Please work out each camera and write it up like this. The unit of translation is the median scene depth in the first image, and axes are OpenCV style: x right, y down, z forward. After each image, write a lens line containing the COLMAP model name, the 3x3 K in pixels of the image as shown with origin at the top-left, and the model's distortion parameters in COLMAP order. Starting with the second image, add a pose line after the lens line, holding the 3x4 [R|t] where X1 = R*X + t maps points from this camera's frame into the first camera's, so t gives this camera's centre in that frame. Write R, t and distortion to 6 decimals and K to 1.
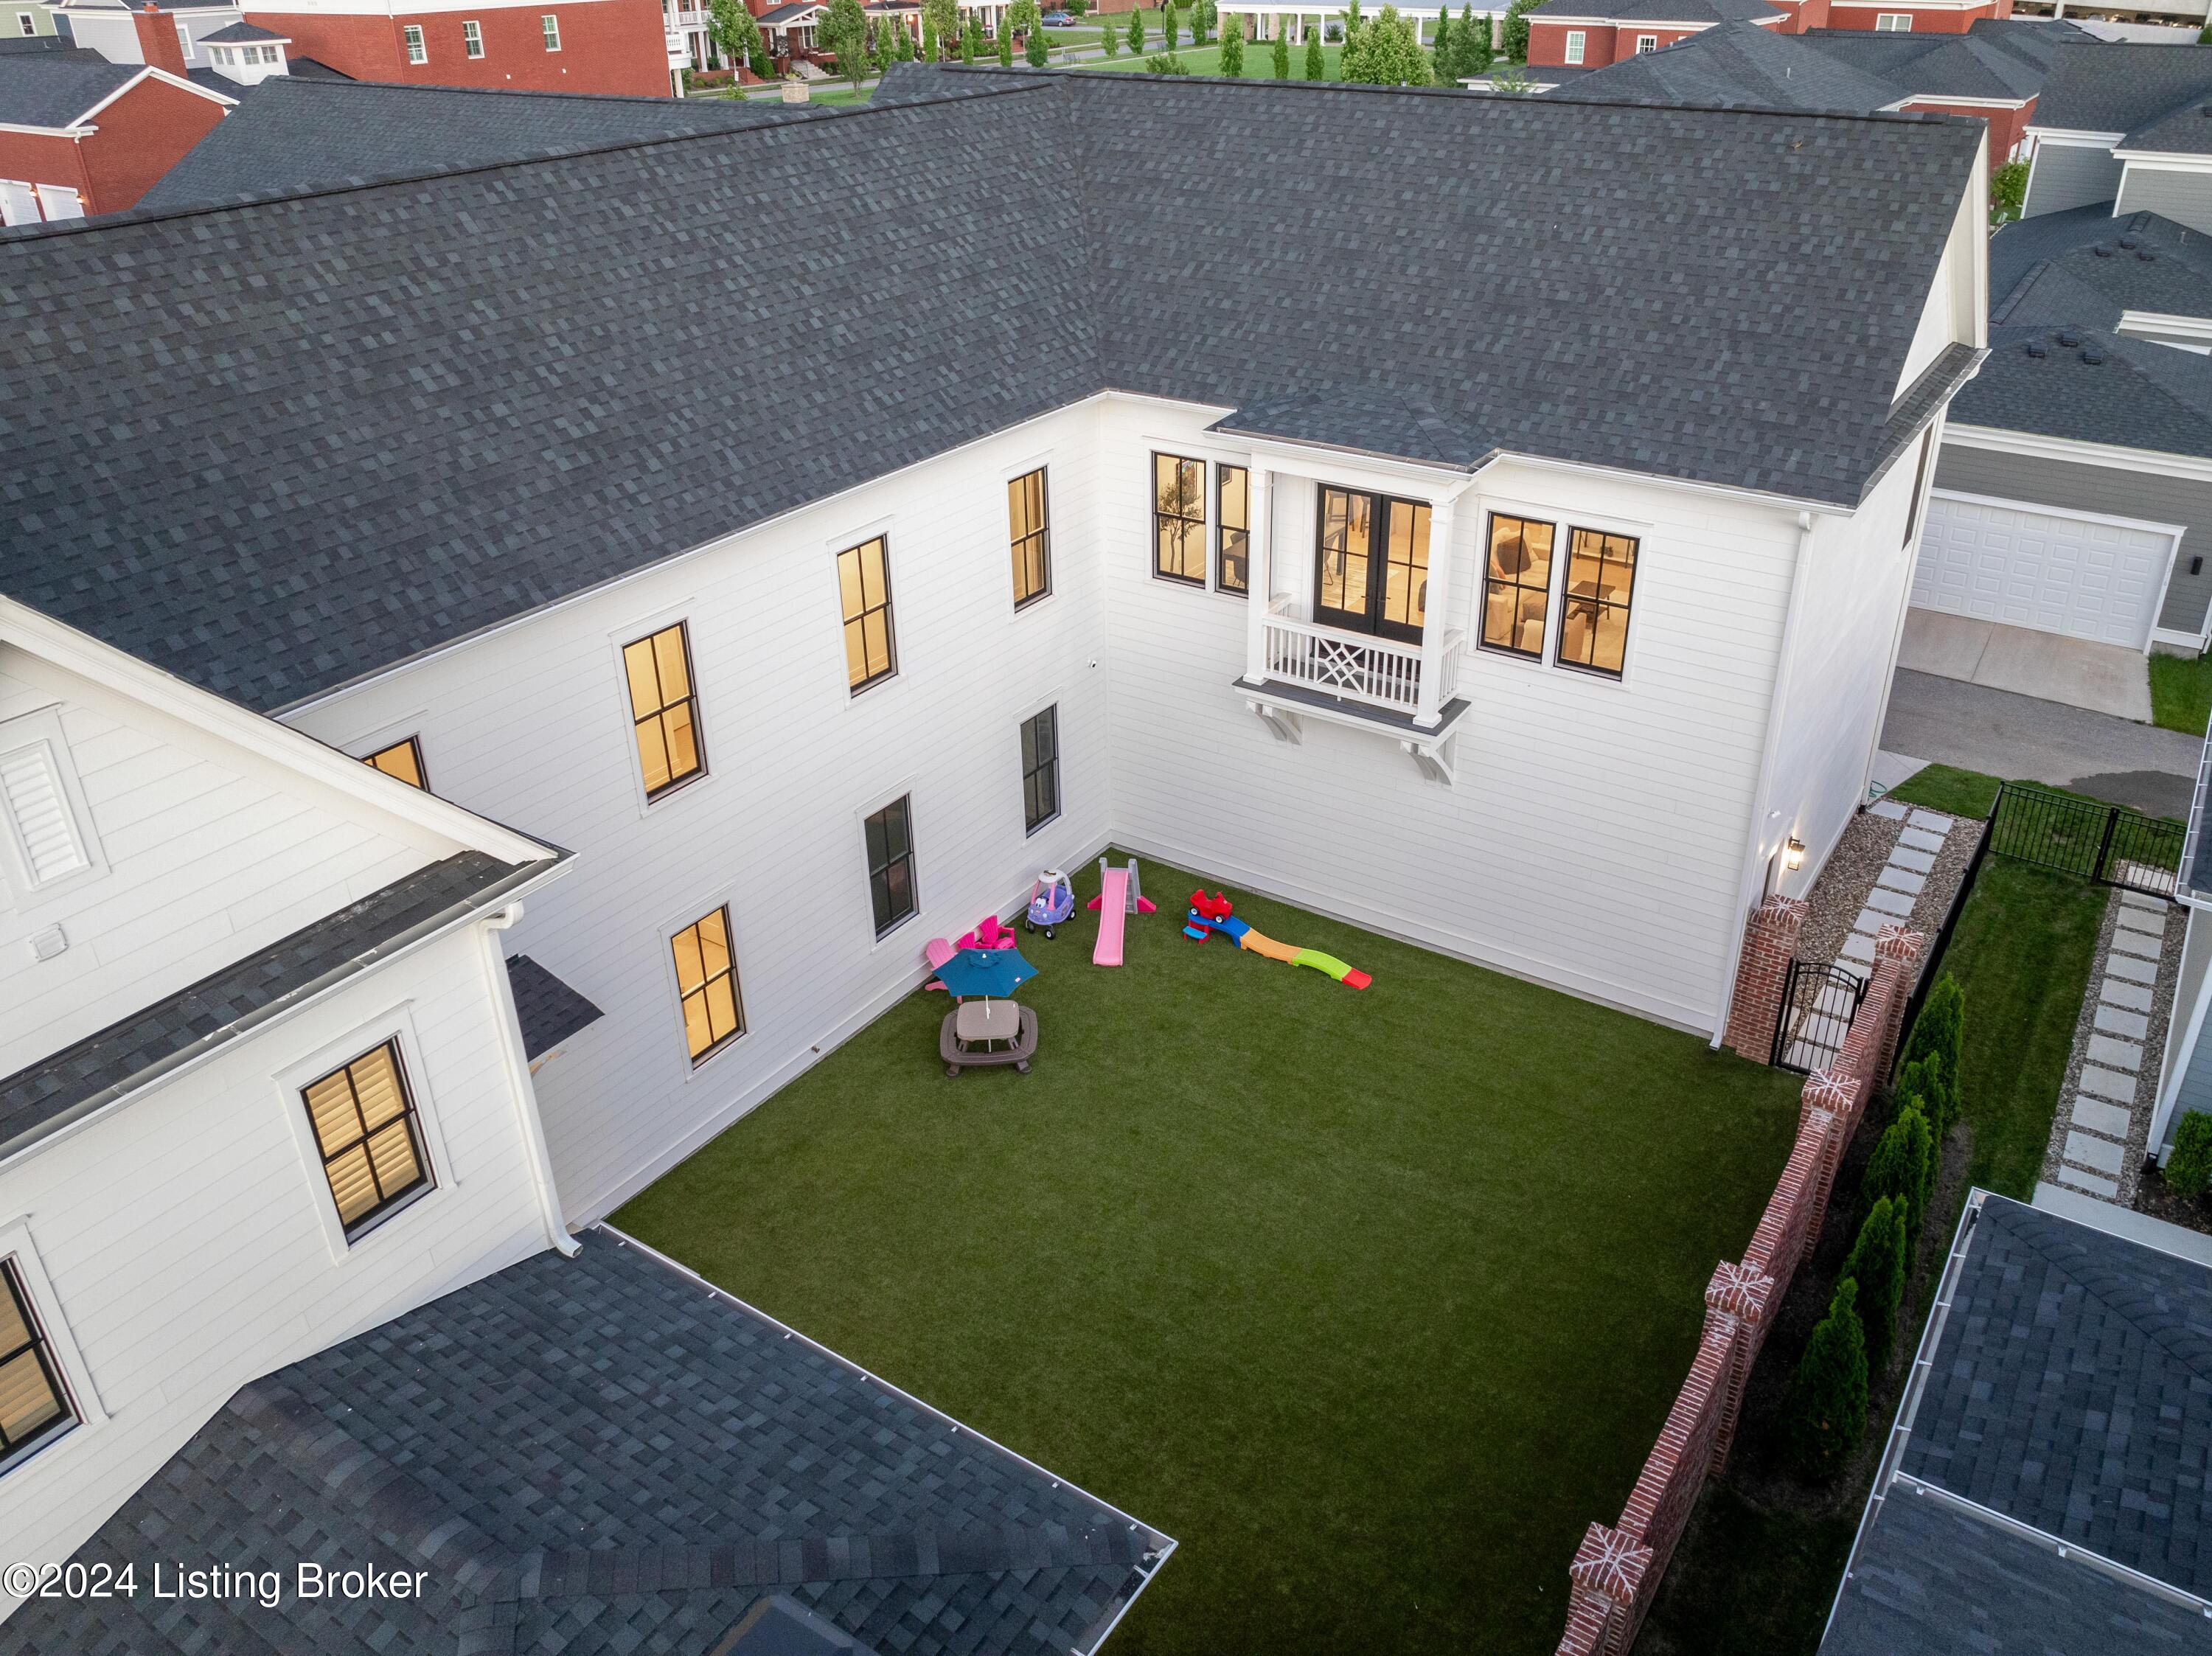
lens RADIAL K [[1709.9, 0, 1174.5], [0, 1709.9, 772.1], [0, 0, 1]] dist [-0.033880, 0.012084]
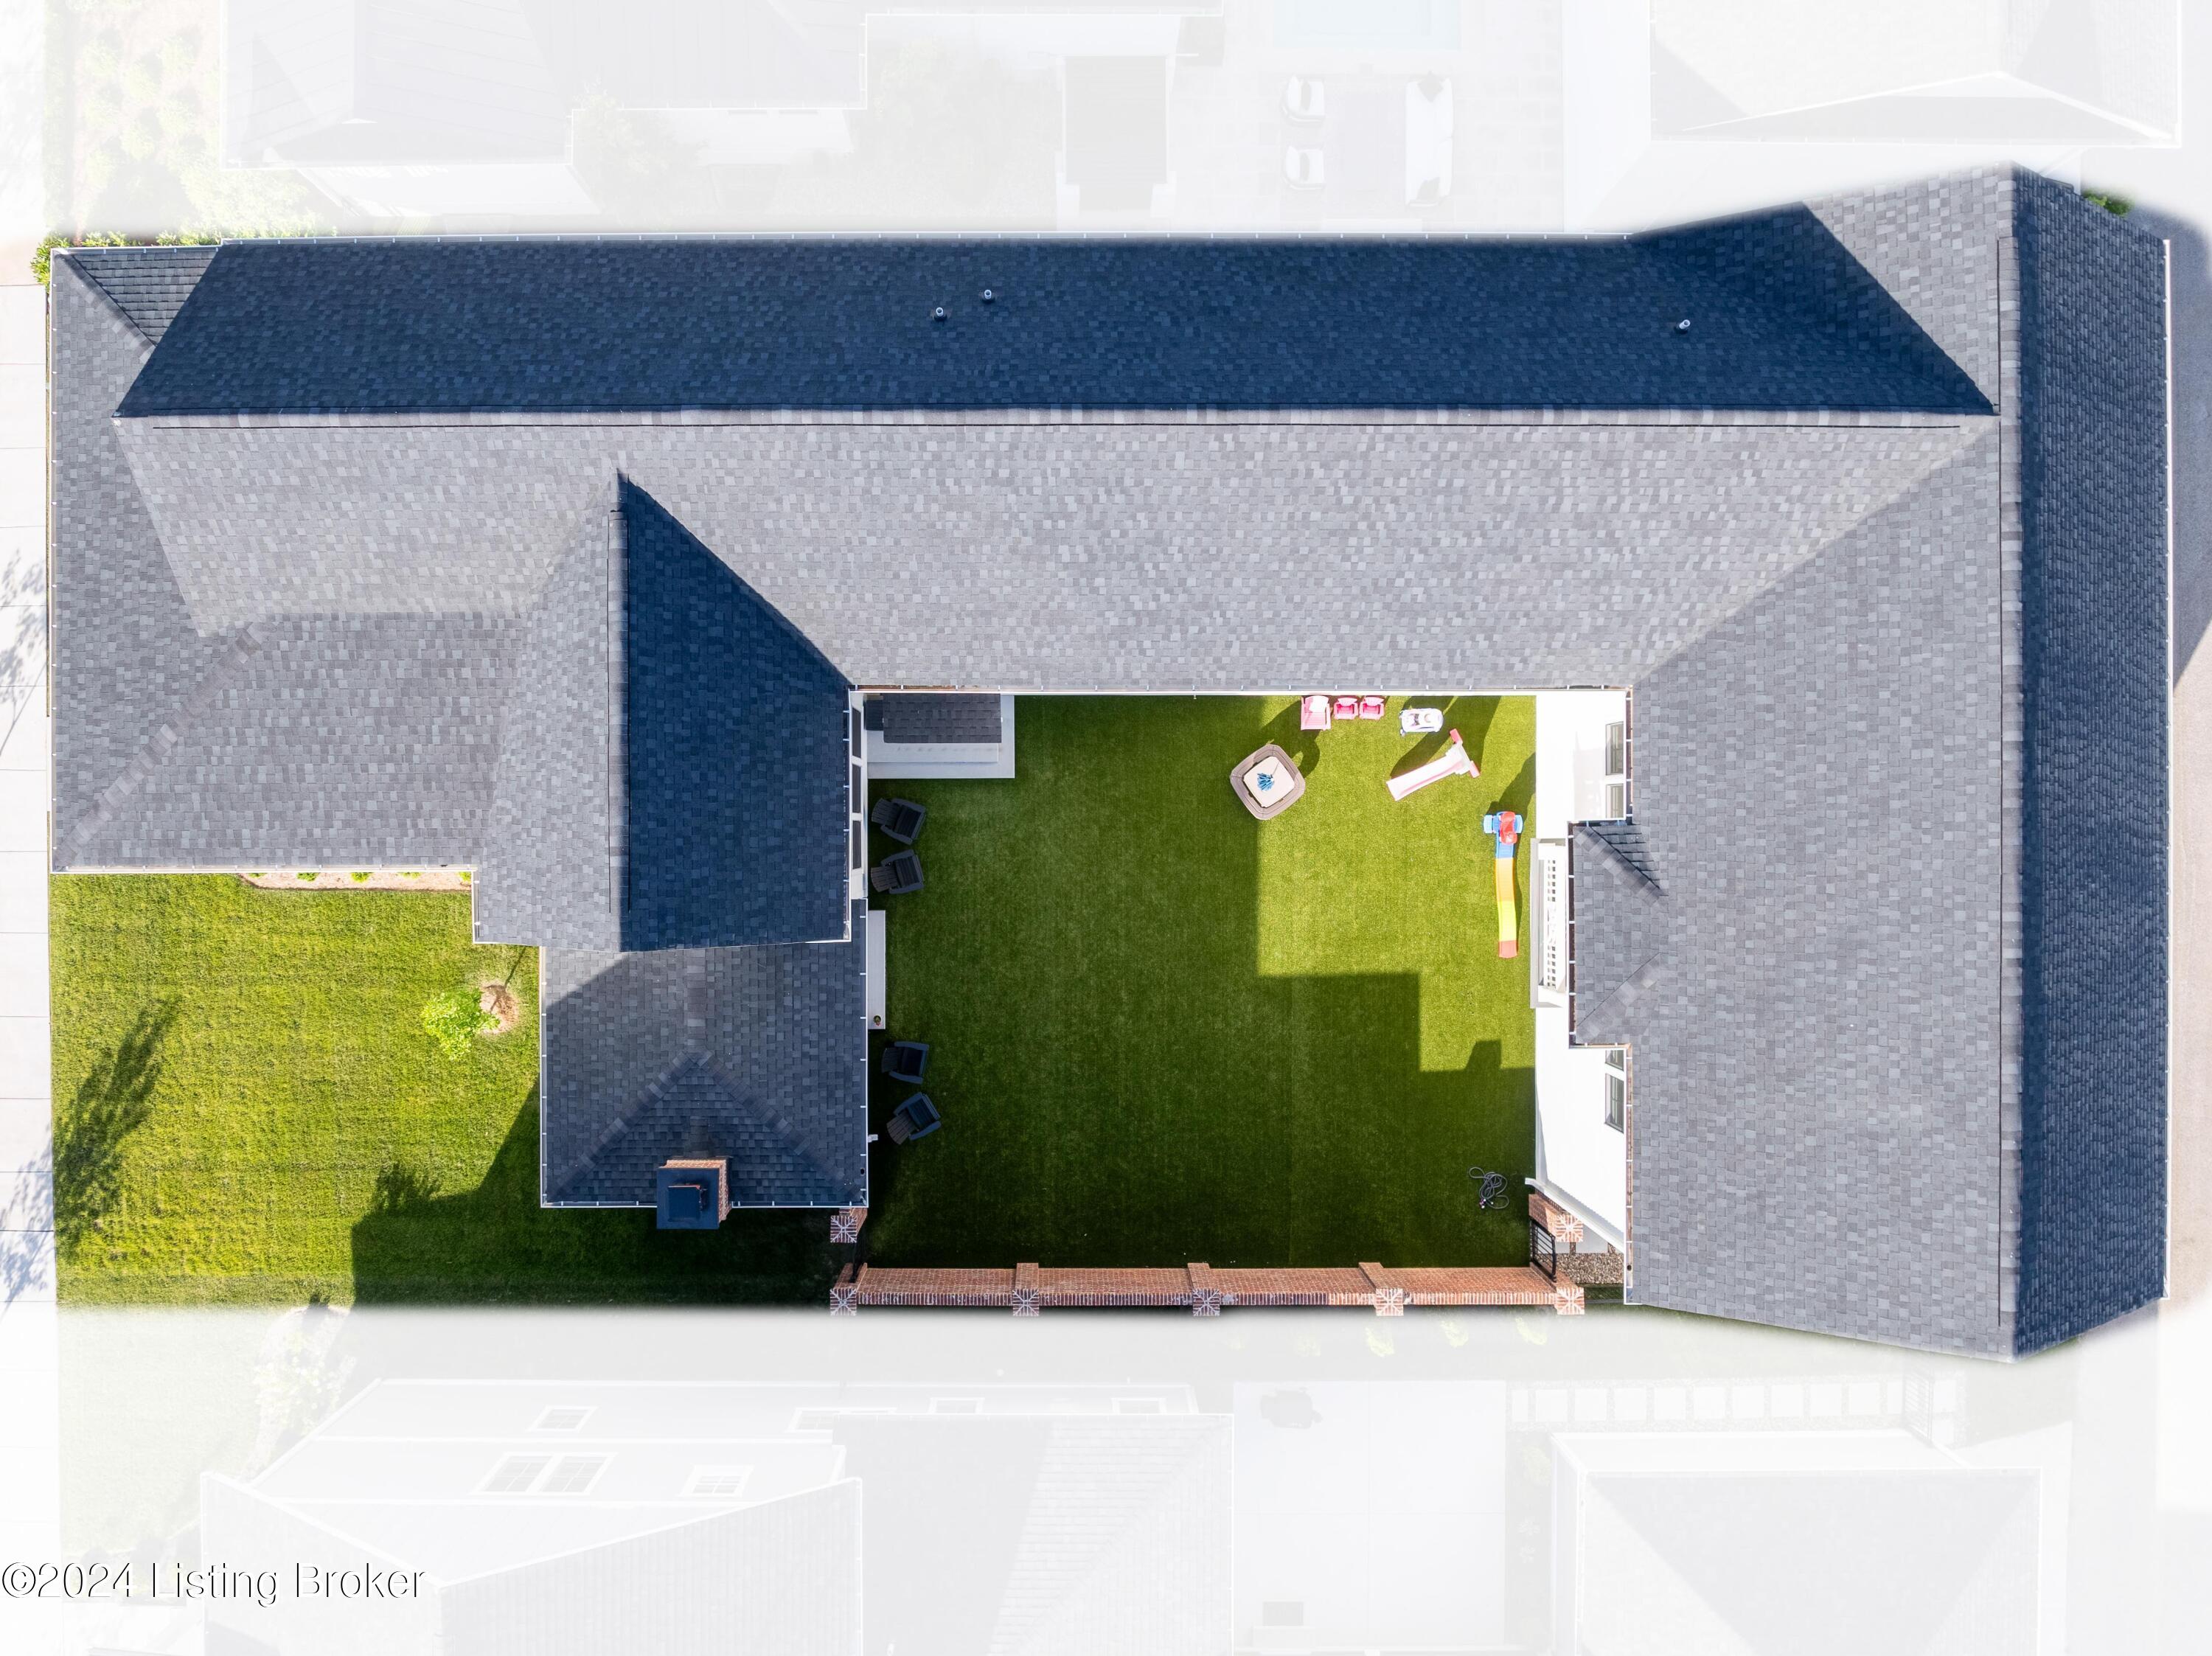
lens RADIAL K [[1876.0, 0, 1067.0], [0, 1876.0, 887.5], [0, 0, 1]] dist [-0.007250, -0.006098]
pose [[0.536399, 0.843413, 0.030501, -0.180896], [-0.388889, 0.214930, 0.895863, -1.272010], [0.749027, -0.492402, 0.443282, 0.079501]]
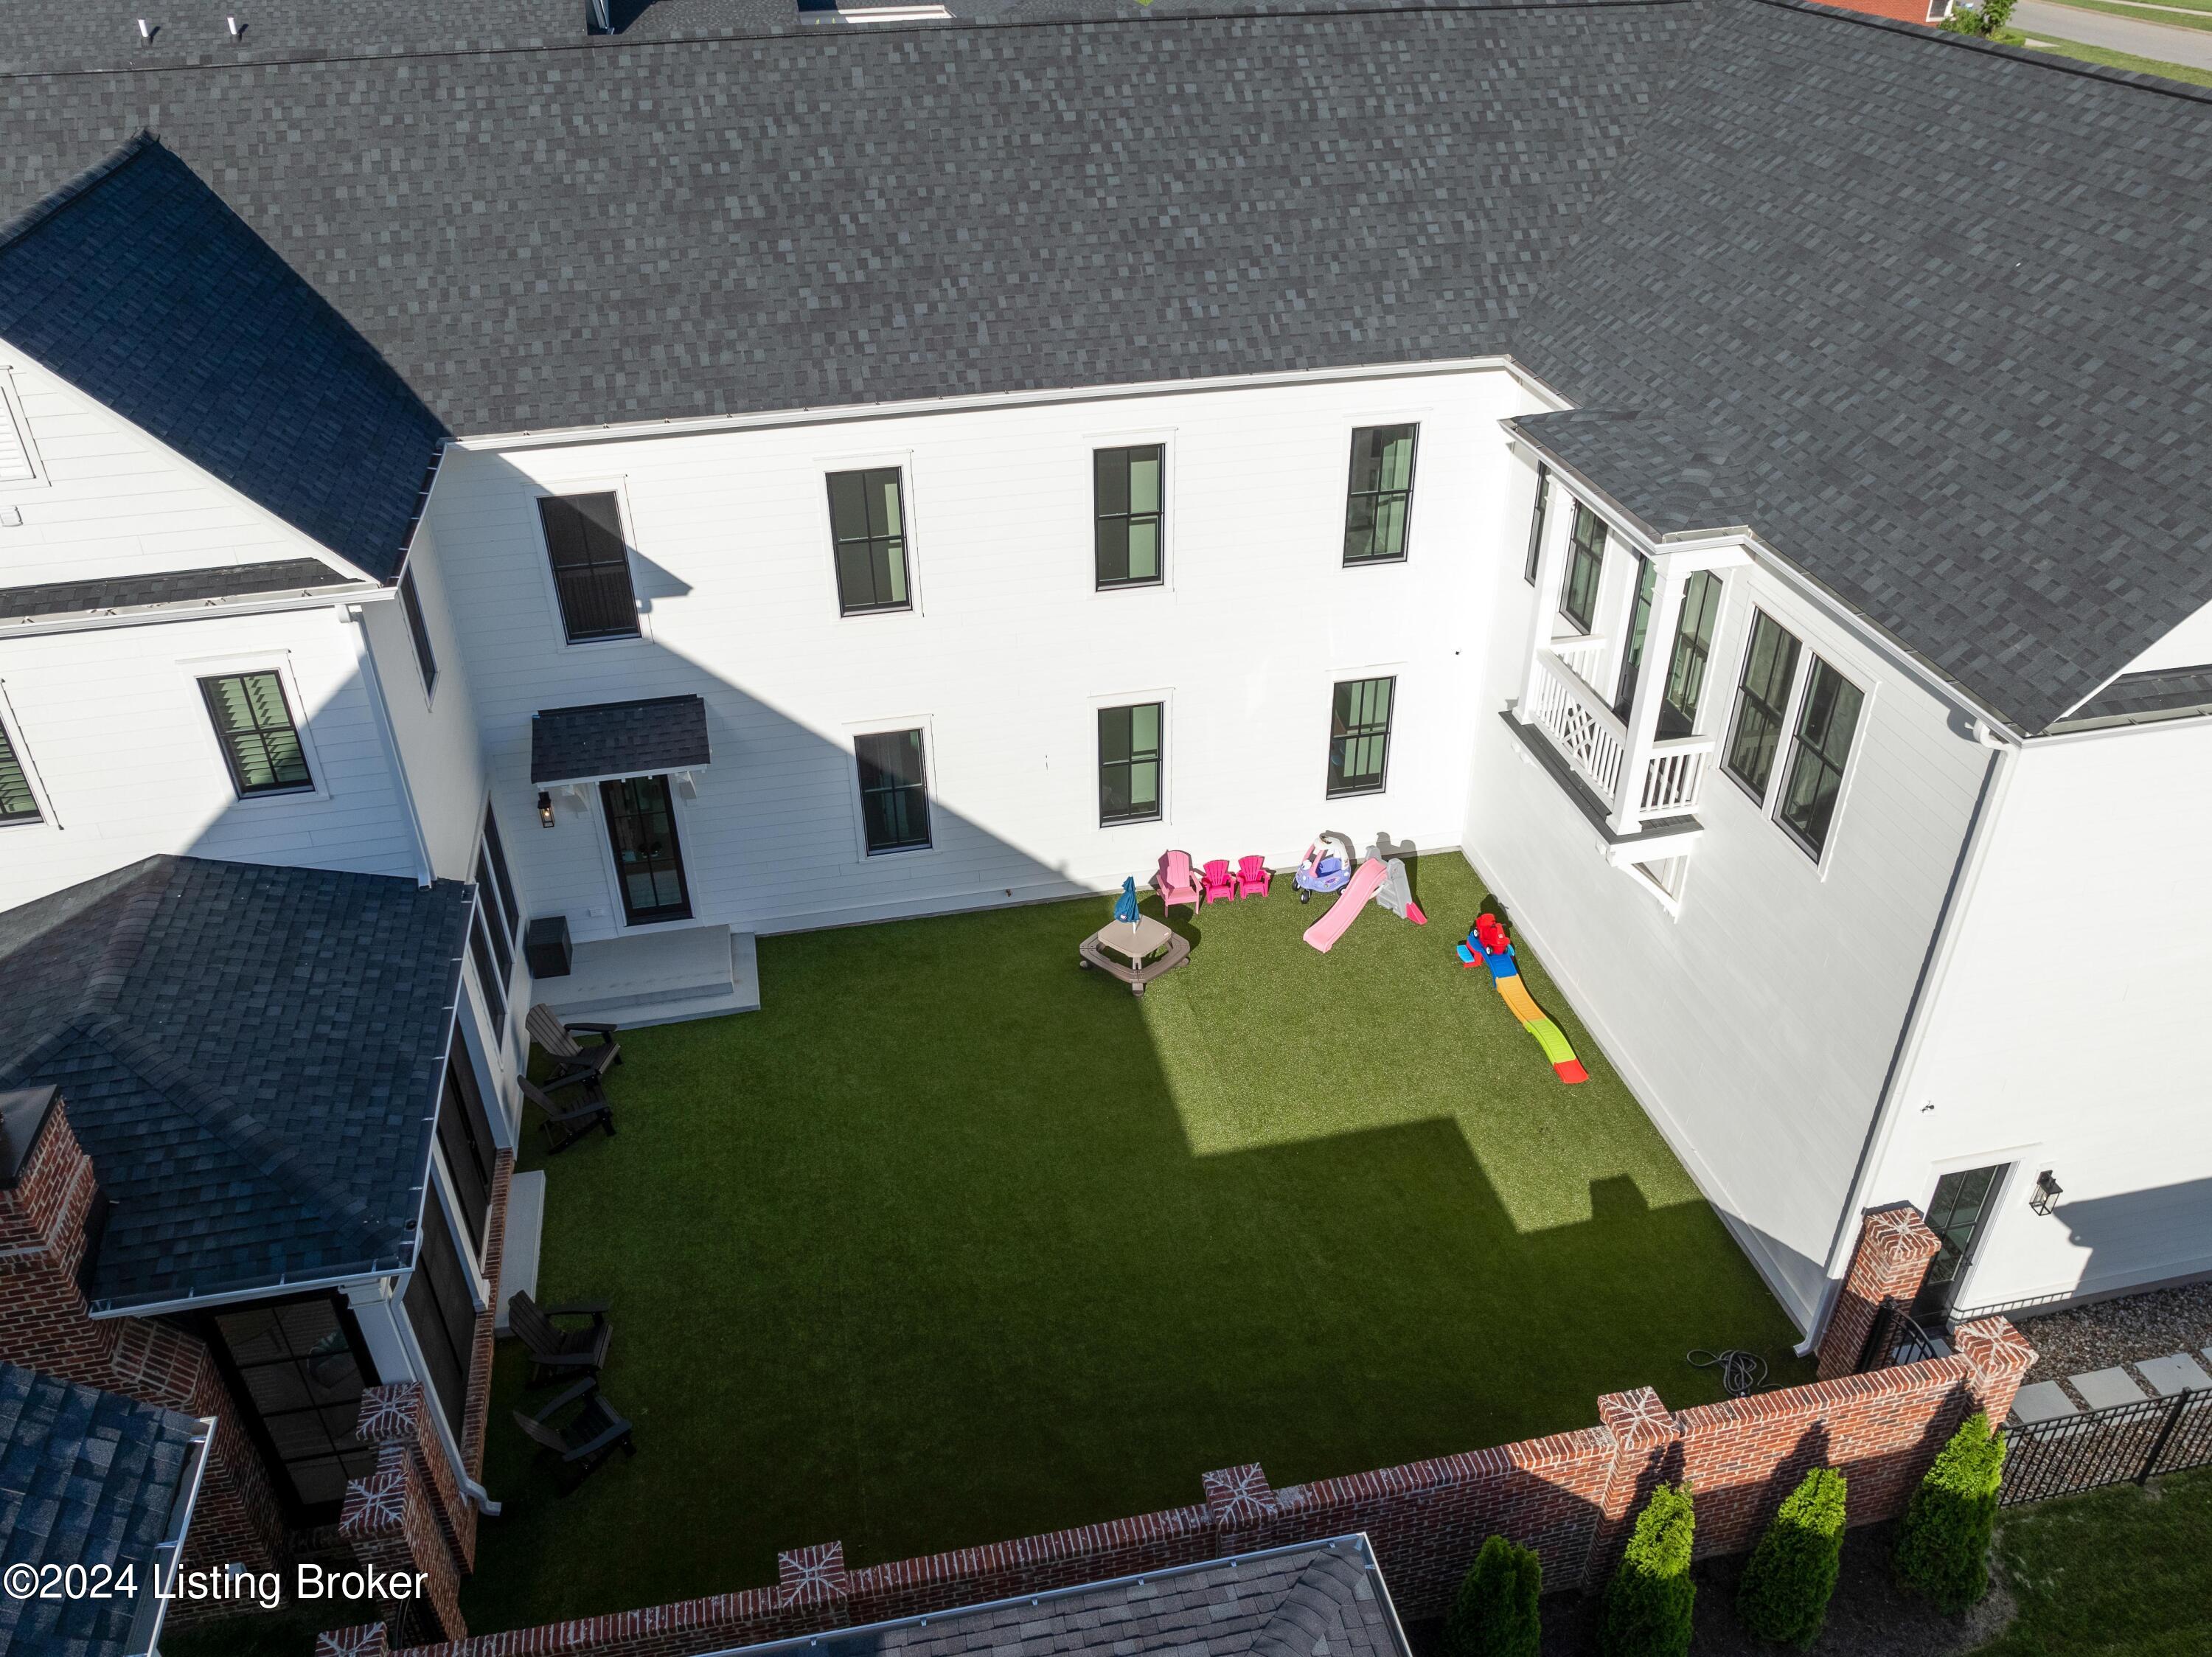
lens RADIAL K [[1718.7, 0, 1109.6], [0, 1718.7, 896.4], [0, 0, 1]] dist [-0.035500, 0.003416]
pose [[0.698837, 0.399785, -0.593127, 0.489806], [-0.318497, 0.916402, 0.242420, -0.123068], [0.640458, 0.019498, 0.767746, 0.195302]]
